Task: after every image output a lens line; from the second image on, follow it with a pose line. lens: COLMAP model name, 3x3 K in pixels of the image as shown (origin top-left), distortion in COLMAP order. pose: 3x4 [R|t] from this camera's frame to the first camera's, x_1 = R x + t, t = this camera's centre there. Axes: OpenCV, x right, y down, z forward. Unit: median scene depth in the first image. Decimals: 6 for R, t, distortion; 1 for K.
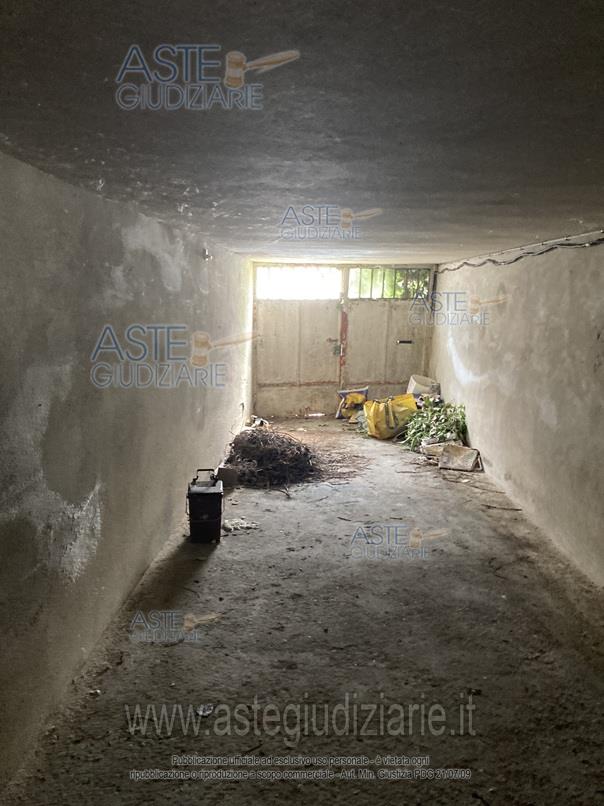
lens RADIAL K [[654.8, 0, 301.9], [0, 654.8, 405.4], [0, 0, 1]] dist [0.003672, -0.000596]
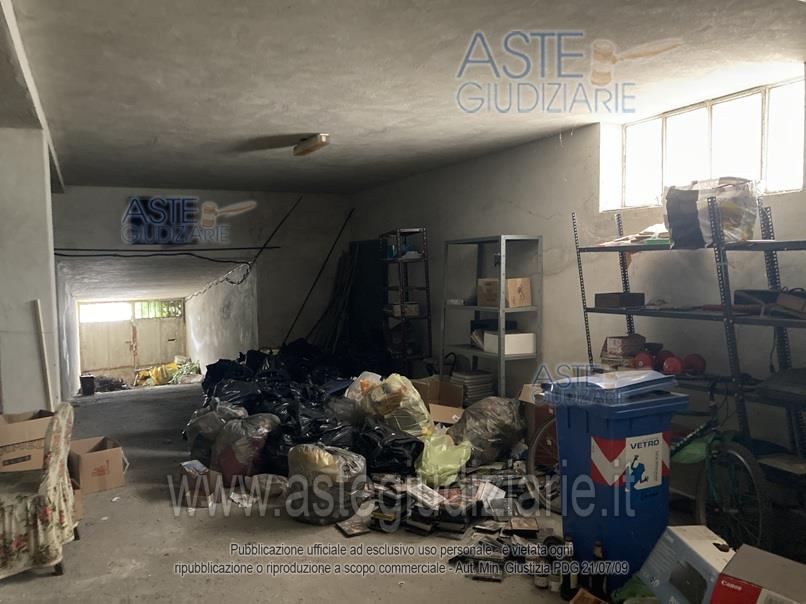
lens RADIAL K [[654.8, 0, 406.3], [0, 654.8, 303.6], [0, 0, 1]] dist [0.003672, -0.000596]
pose [[0.890415, -0.065227, 0.450452, -0.077536], [0.166556, 0.967729, -0.189102, 0.268266], [-0.423581, 0.243405, 0.872544, -0.930077]]
